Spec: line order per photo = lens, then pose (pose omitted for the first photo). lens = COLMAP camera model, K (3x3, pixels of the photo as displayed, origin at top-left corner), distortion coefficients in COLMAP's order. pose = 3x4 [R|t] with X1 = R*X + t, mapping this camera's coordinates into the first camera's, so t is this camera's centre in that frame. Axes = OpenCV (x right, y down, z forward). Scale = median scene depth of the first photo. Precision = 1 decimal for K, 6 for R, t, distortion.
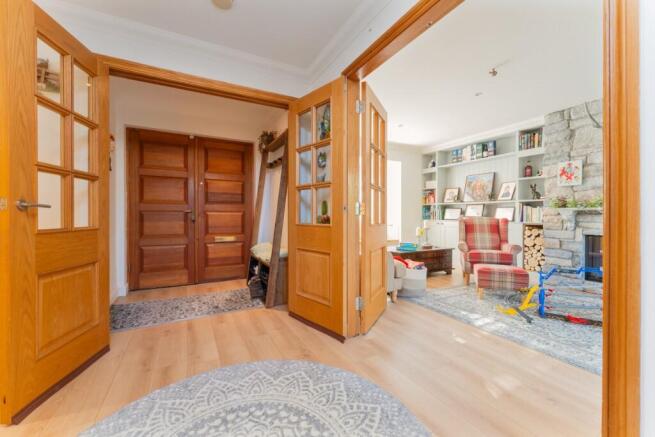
lens RADIAL K [[267.1, 0, 326.4], [0, 267.1, 206.7], [0, 0, 1]] dist [-0.001326, -0.000147]
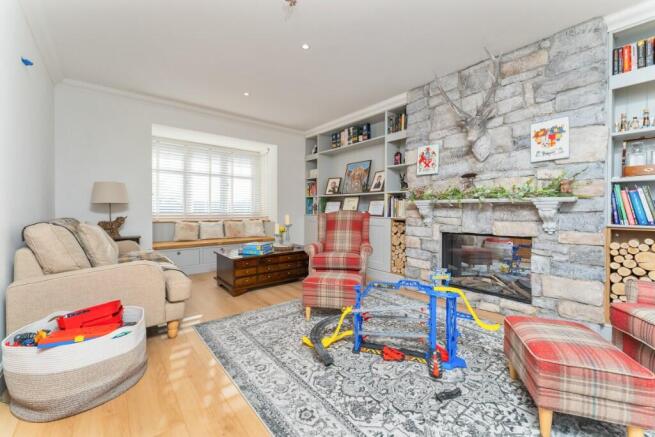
lens RADIAL K [[267.5, 0, 327.9], [0, 267.5, 197.7], [0, 0, 1]] dist [0.000054, 0.000021]
pose [[0.982935, 0.004504, 0.183896, 0.378695], [-0.003214, 0.999968, -0.007315, 0.003003], [-0.183923, 0.006600, 0.982918, 0.189392]]
